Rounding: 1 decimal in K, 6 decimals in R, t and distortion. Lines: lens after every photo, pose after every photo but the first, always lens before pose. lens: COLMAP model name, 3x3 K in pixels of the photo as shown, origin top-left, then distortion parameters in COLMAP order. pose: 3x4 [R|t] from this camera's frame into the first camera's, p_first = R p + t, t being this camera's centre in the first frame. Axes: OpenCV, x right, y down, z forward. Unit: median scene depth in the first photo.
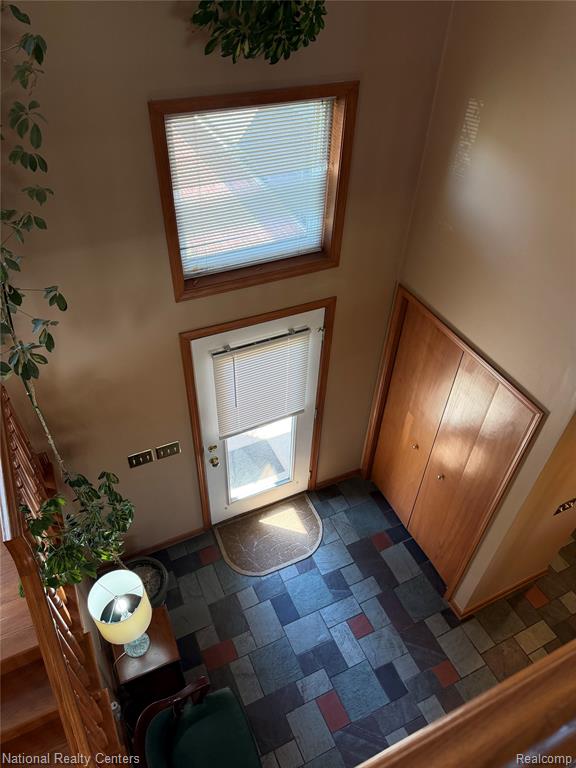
lens RADIAL K [[543.6, 0, 288.6], [0, 543.6, 384.5], [0, 0, 1]] dist [0.030100, -0.036086]
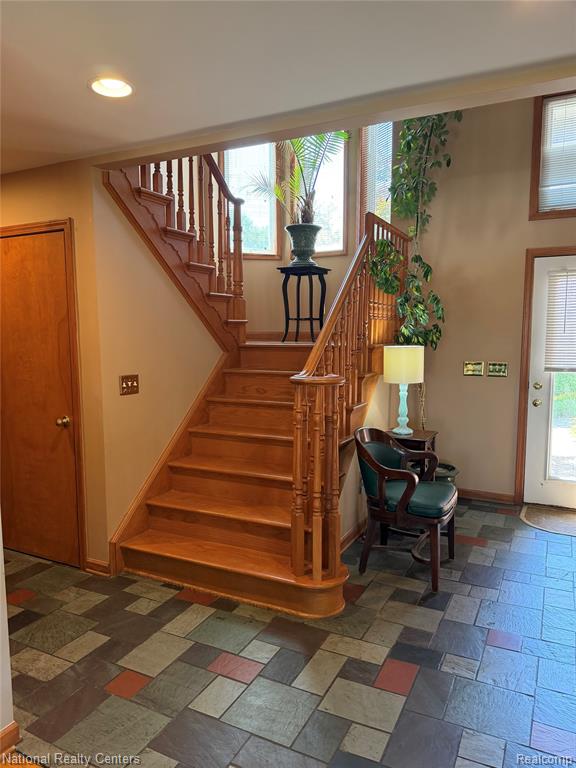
lens RADIAL K [[543.6, 0, 287.2], [0, 543.6, 385.2], [0, 0, 1]] dist [0.030100, -0.036086]
pose [[0.623118, 0.045982, -0.780775, 0.436996], [-0.529903, 0.759056, -0.378201, 0.848278], [0.575262, 0.649399, 0.497348, 0.136430]]
